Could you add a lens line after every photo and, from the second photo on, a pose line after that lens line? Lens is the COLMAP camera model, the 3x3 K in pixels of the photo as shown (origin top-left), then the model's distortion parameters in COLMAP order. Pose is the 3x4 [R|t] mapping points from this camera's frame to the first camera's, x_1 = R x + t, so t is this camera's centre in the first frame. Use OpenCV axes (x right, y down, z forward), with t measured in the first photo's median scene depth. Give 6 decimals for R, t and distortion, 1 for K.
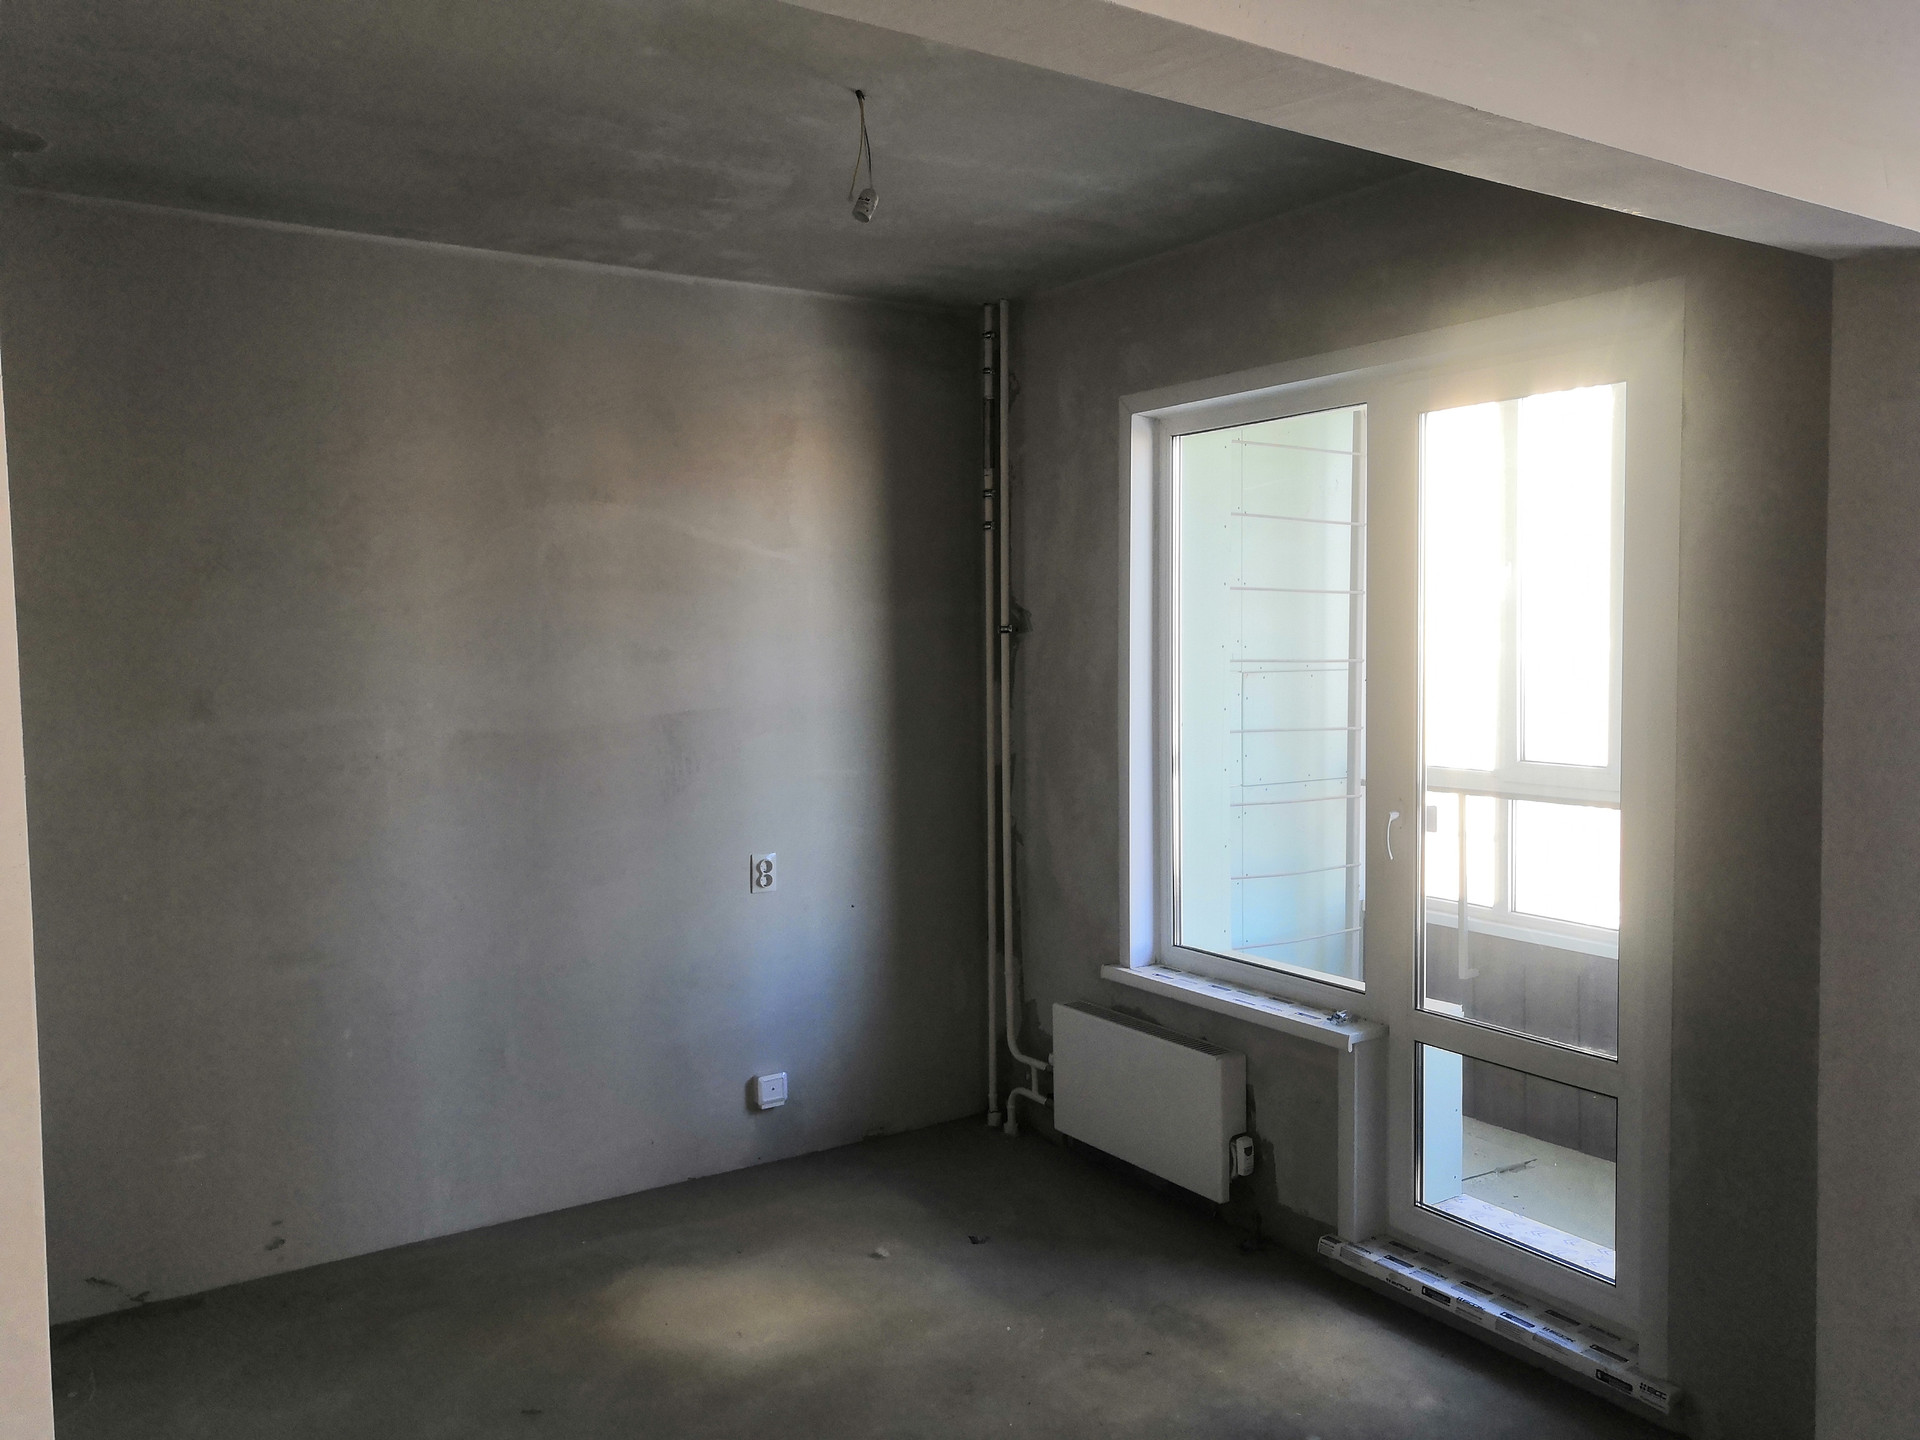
lens RADIAL K [[1491.1, 0, 969.8], [0, 1491.1, 716.1], [0, 0, 1]] dist [0.002049, 0.030044]
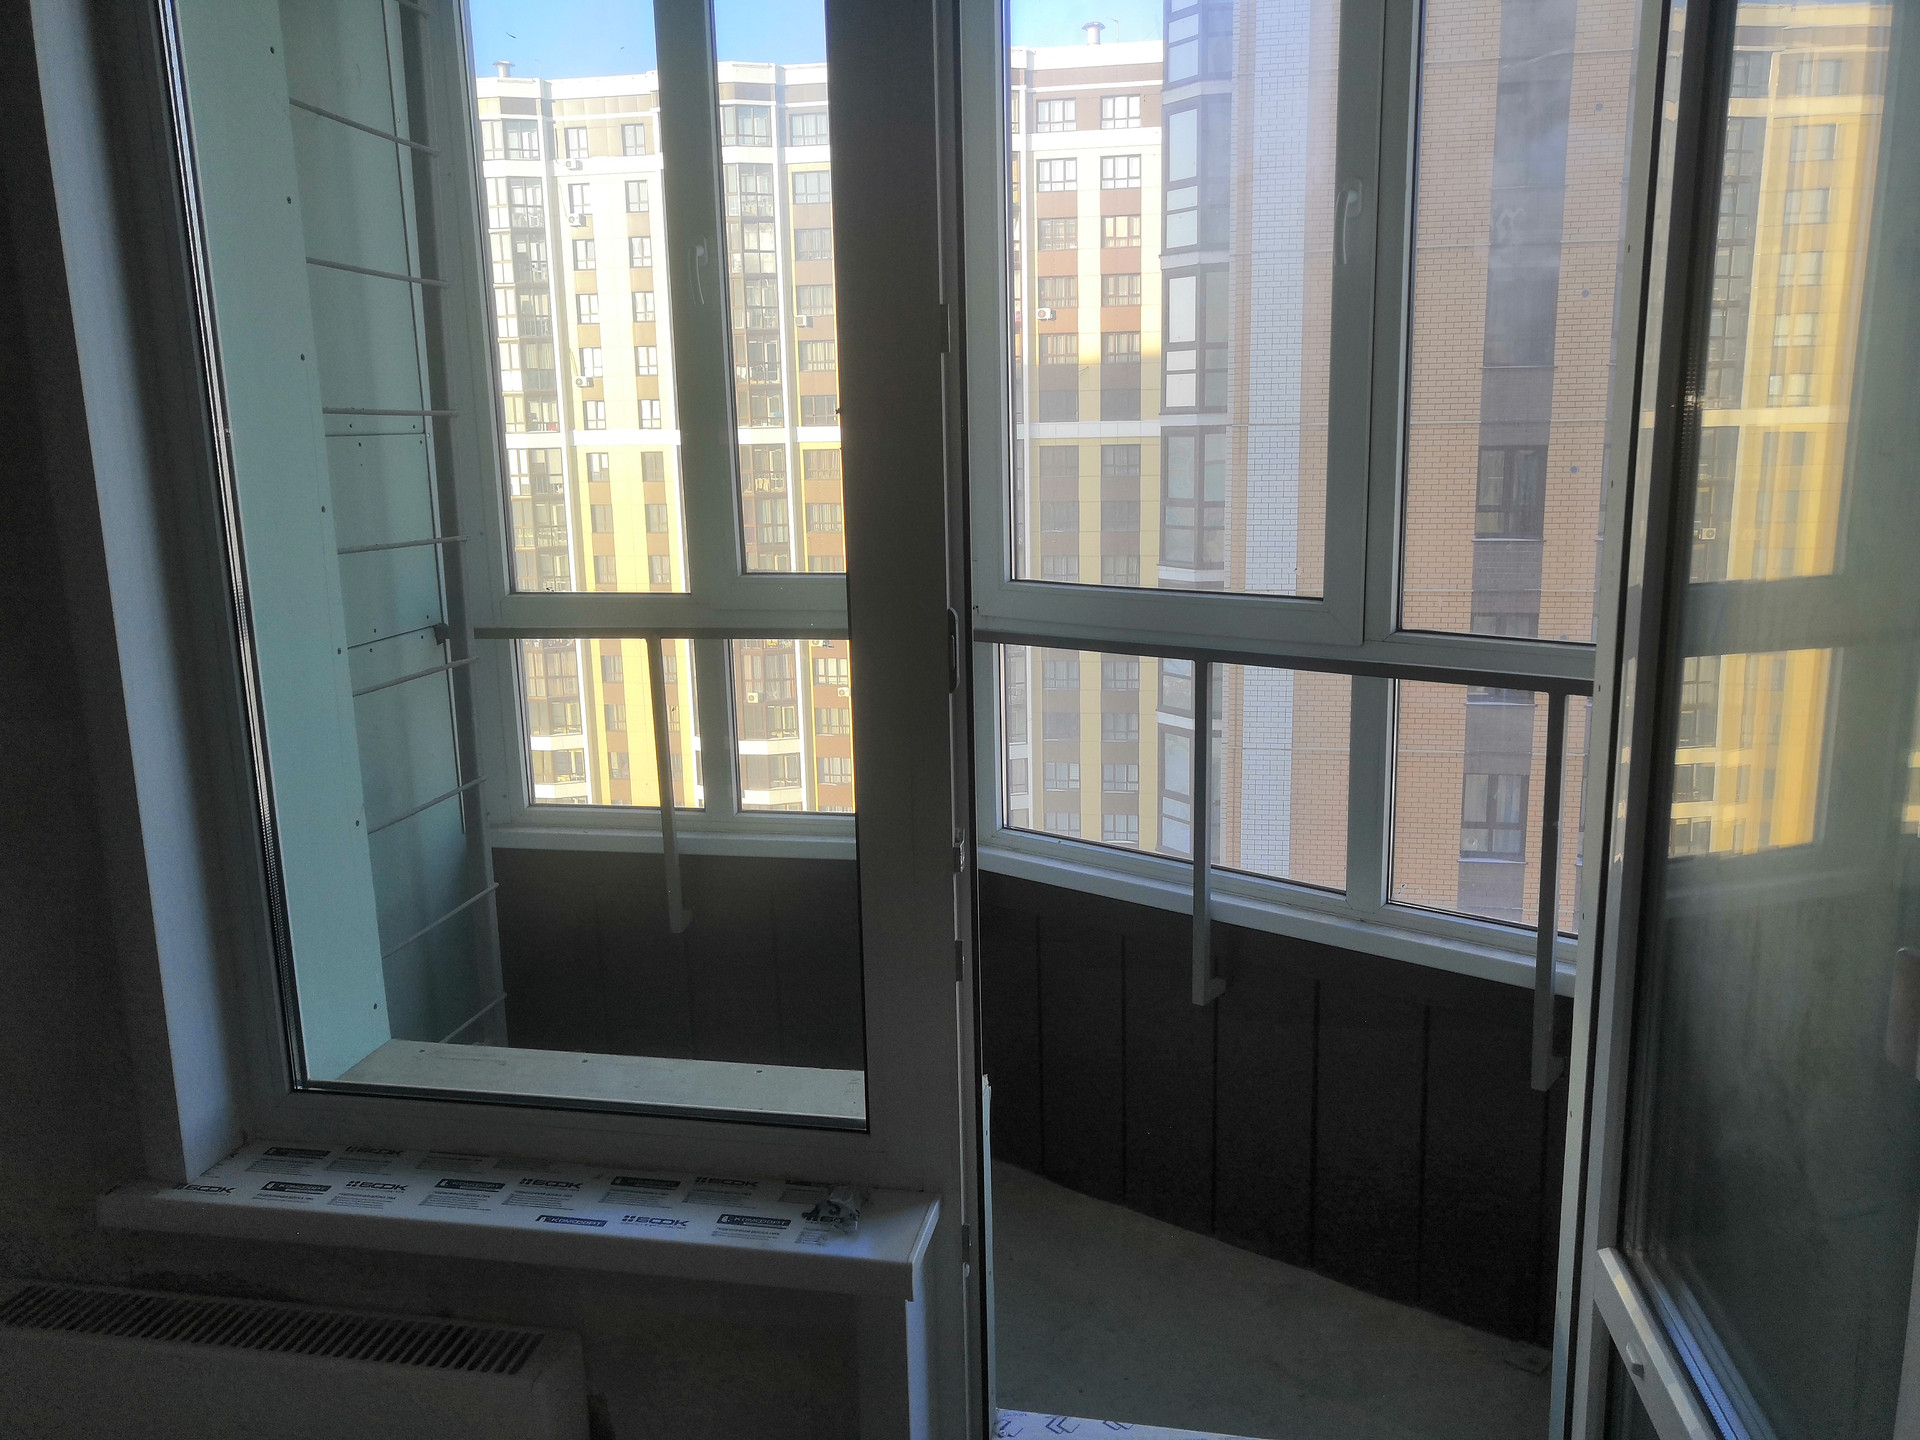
lens RADIAL K [[1491.1, 0, 967.1], [0, 1491.1, 719.8], [0, 0, 1]] dist [0.002049, 0.030044]
pose [[0.691110, -0.142595, 0.708543, -0.013204], [0.040684, 0.986465, 0.158843, -0.007321], [-0.721603, -0.080952, 0.687558, 0.606441]]
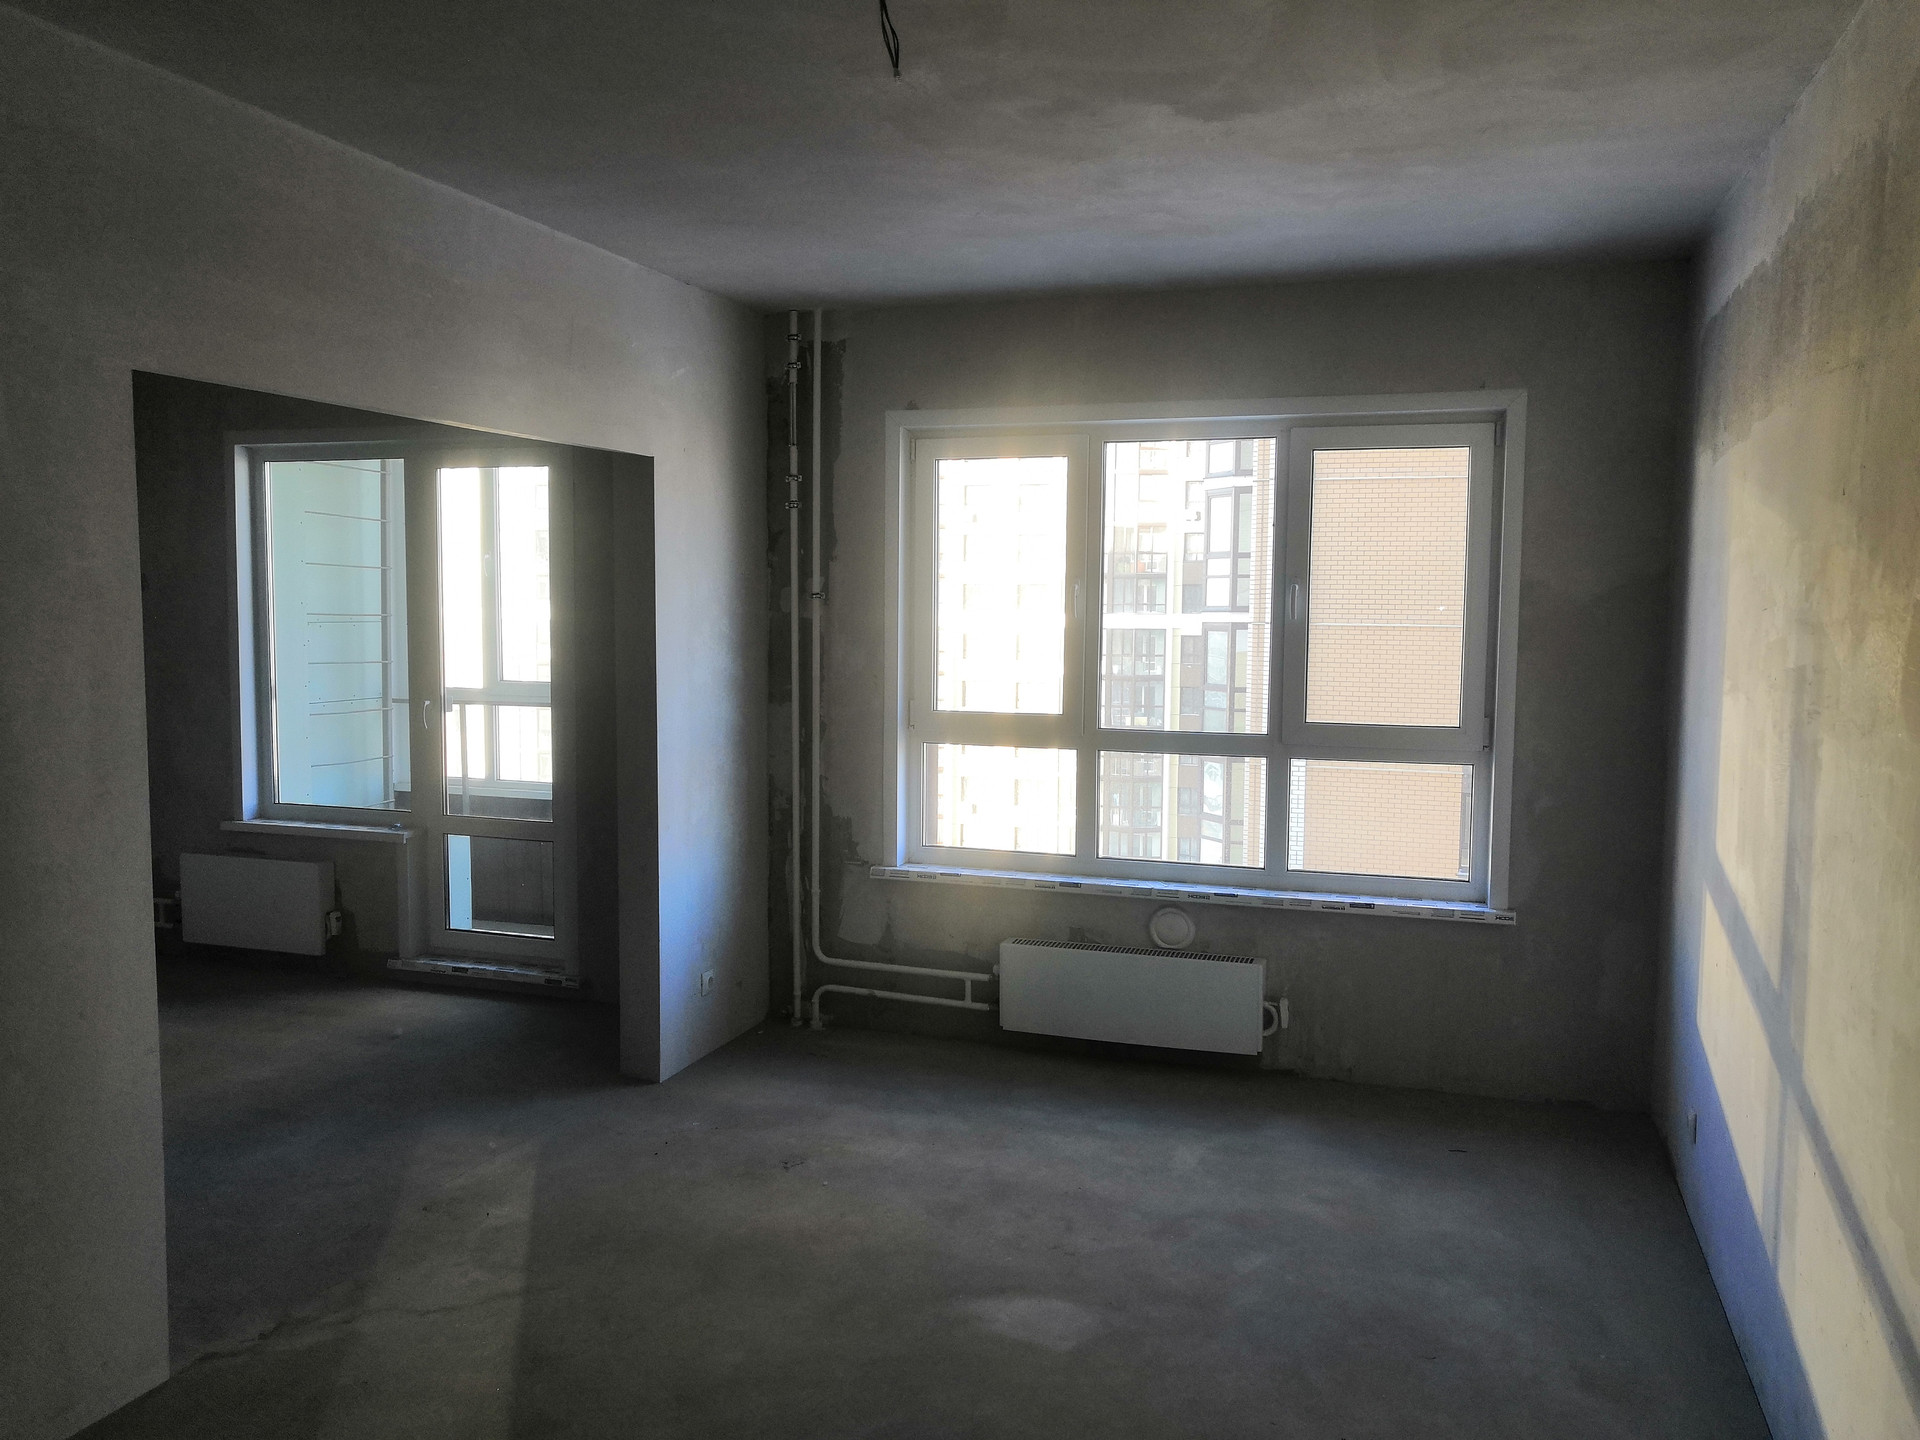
lens RADIAL K [[1491.1, 0, 964.1], [0, 1491.1, 723.9], [0, 0, 1]] dist [0.002049, 0.030044]
pose [[0.793703, -0.033508, 0.607382, -0.226625], [0.015972, 0.999285, 0.034257, 0.034863], [-0.608095, -0.017488, 0.793671, -0.621382]]
